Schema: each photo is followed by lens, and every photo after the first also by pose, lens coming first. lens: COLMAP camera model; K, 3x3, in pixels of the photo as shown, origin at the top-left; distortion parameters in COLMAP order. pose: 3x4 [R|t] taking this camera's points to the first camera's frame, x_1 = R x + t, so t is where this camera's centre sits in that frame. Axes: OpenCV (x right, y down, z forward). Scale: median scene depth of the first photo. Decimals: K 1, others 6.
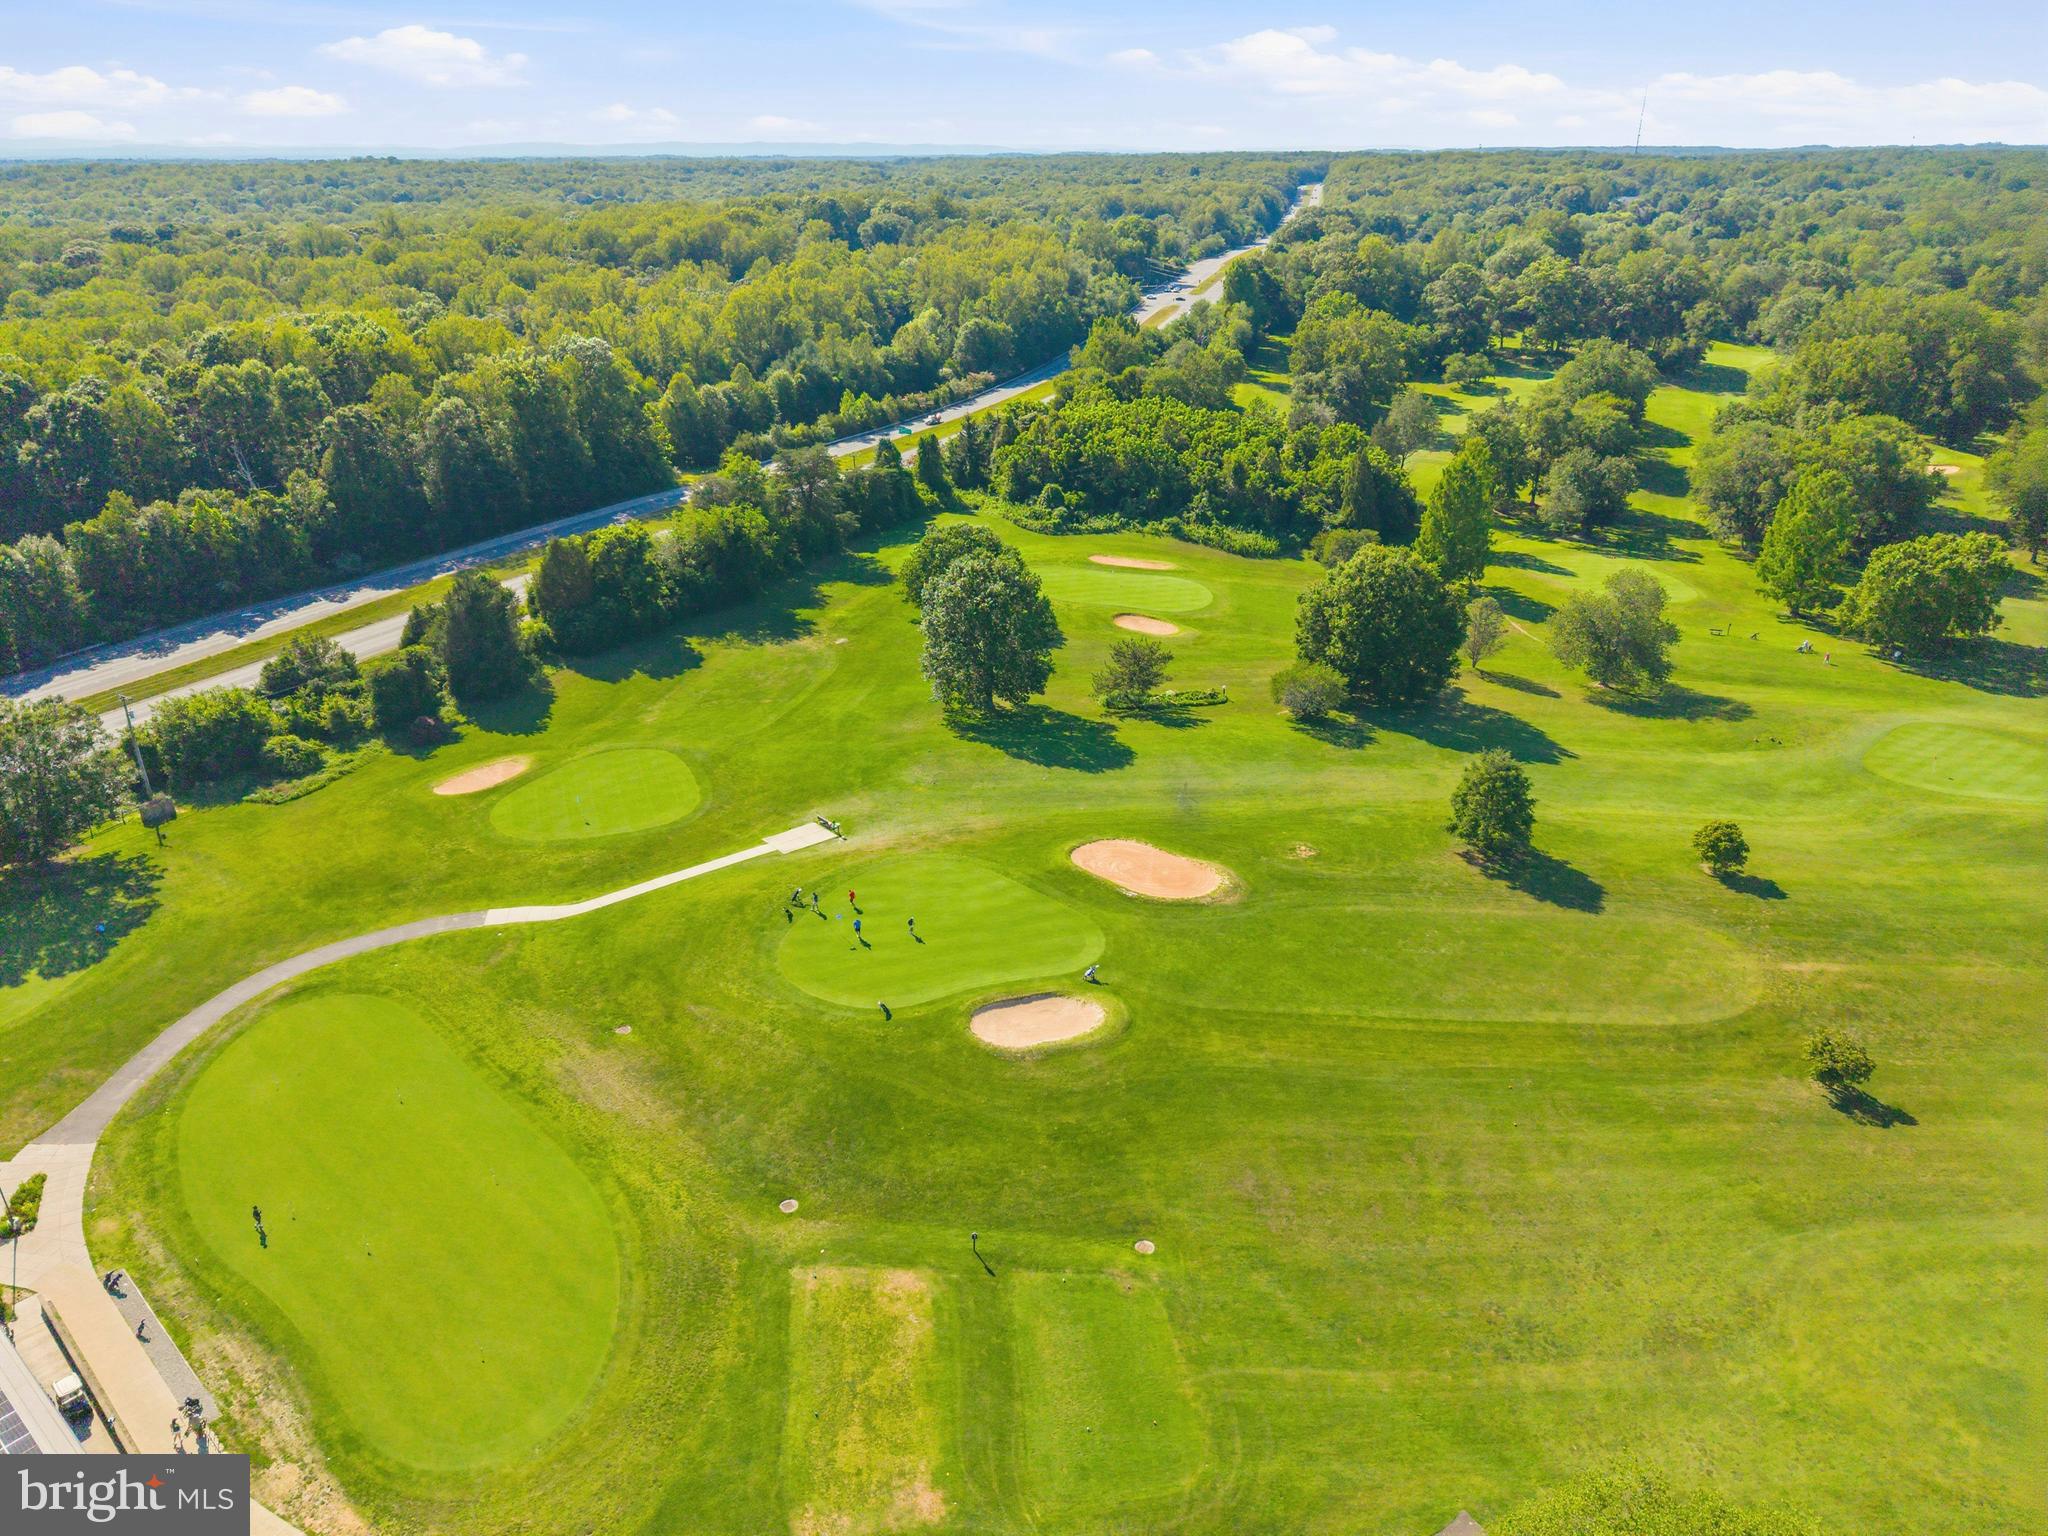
lens RADIAL K [[1434.5, 0, 1020.2], [0, 1434.5, 772.4], [0, 0, 1]] dist [0.027028, -0.011142]
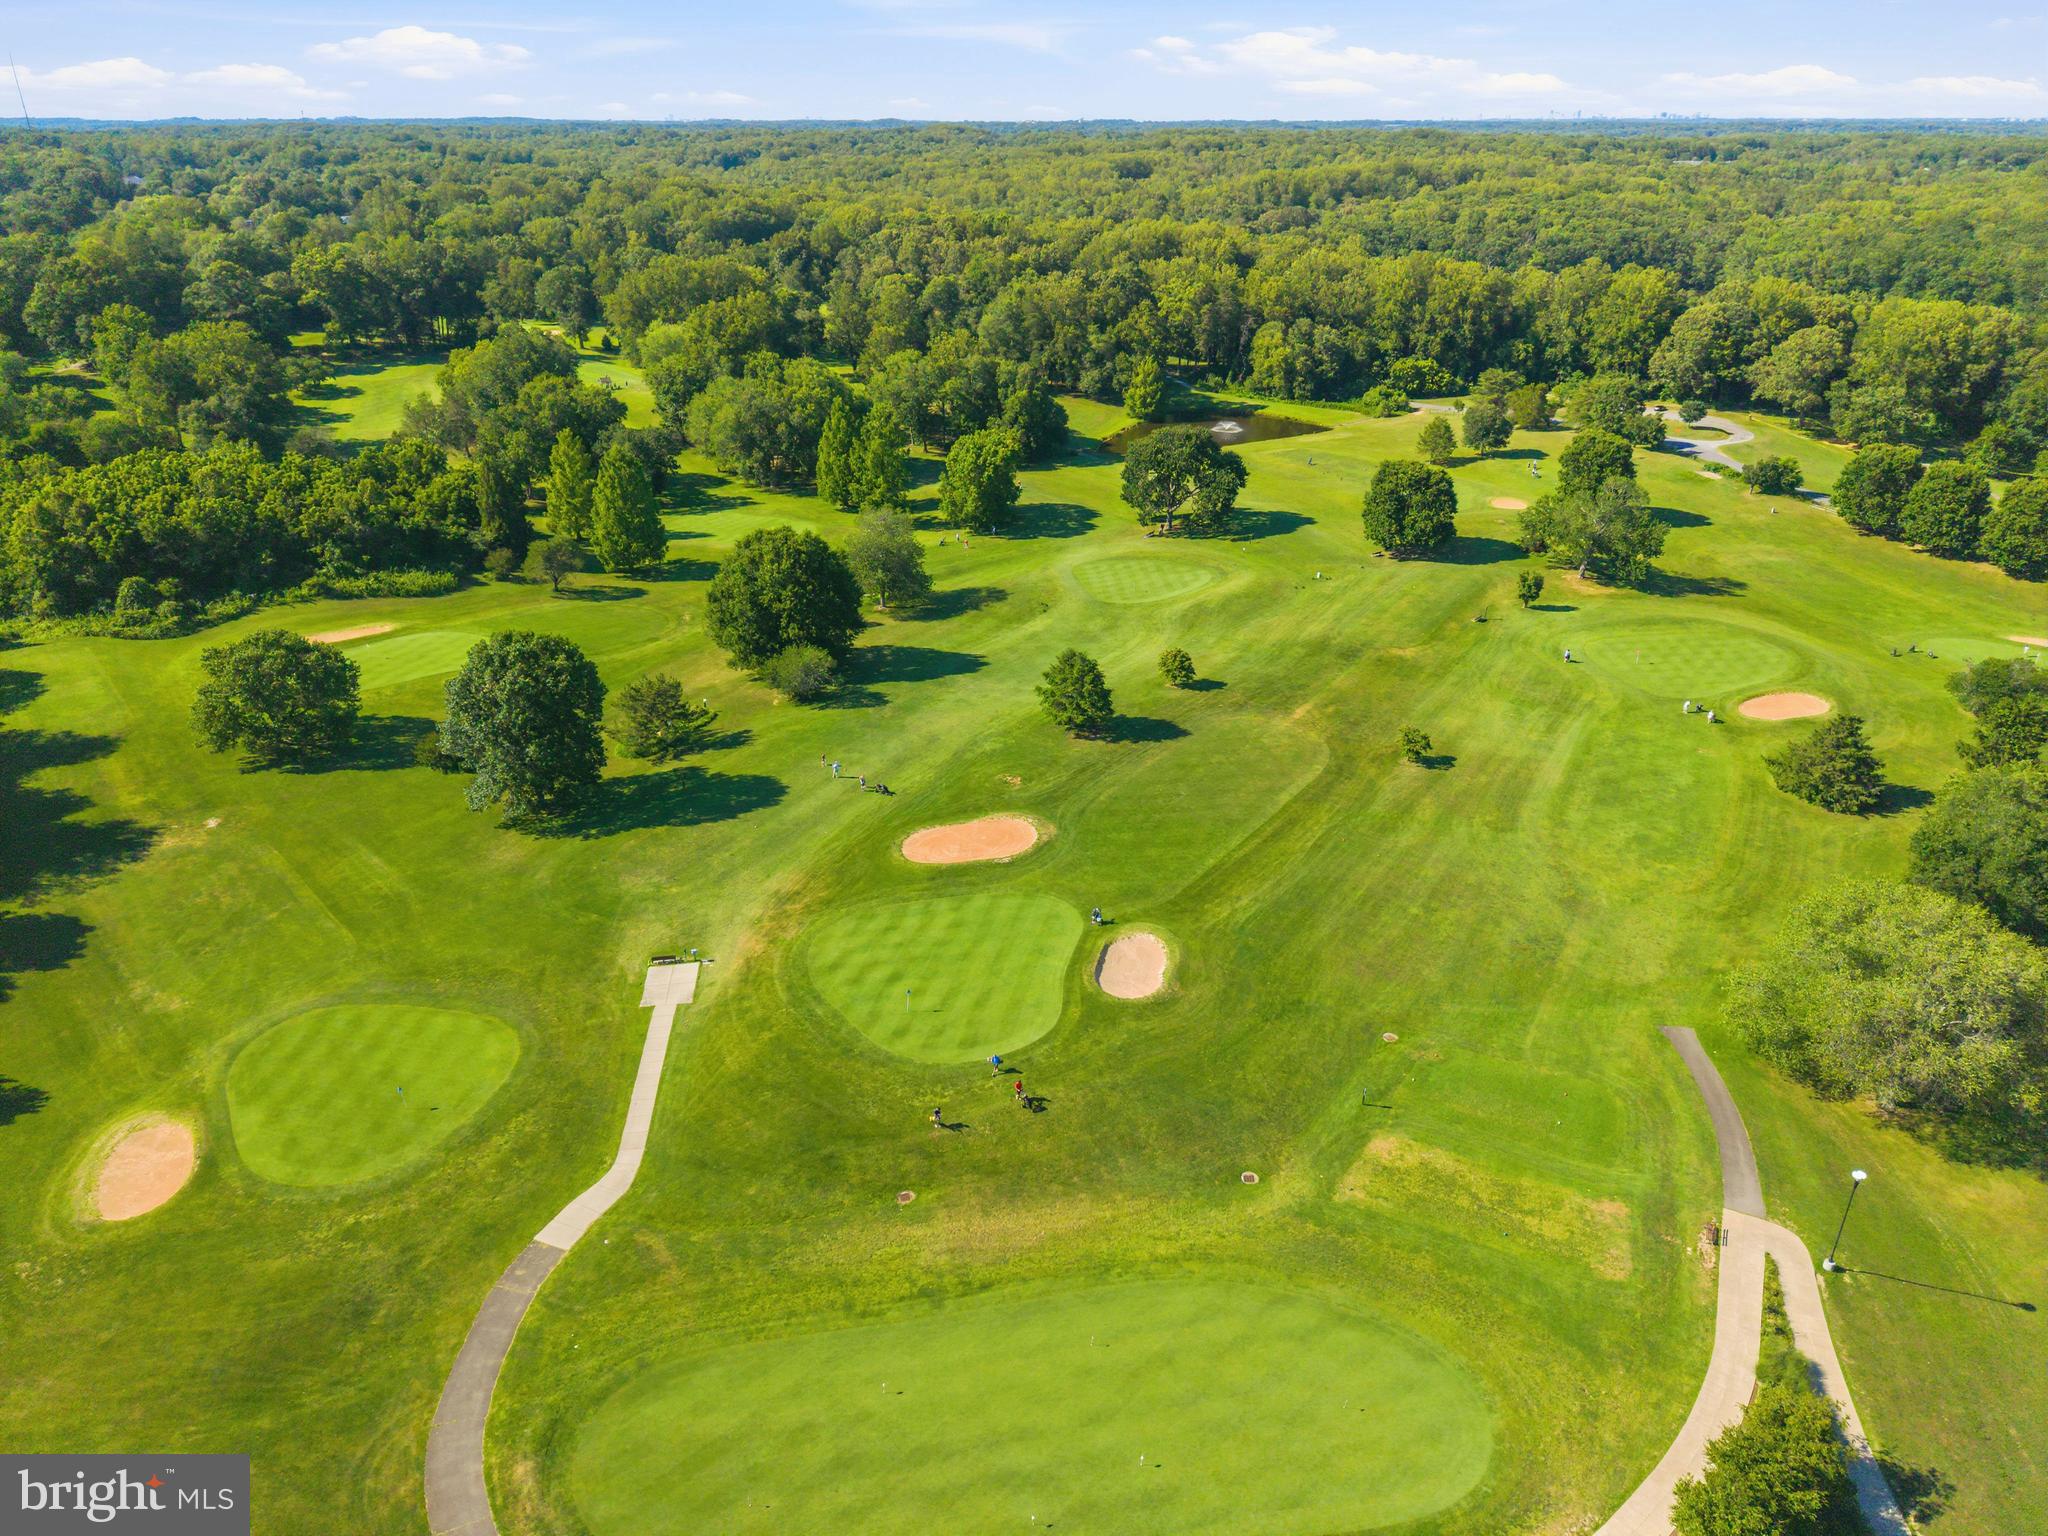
lens RADIAL K [[1434.5, 0, 1021.3], [0, 1434.5, 764.9], [0, 0, 1]] dist [0.027028, -0.011142]
pose [[0.511842, -0.346418, 0.786138, -0.746246], [0.335468, 0.923036, 0.188325, -0.182099], [-0.790872, 0.167331, 0.588661, 0.346018]]
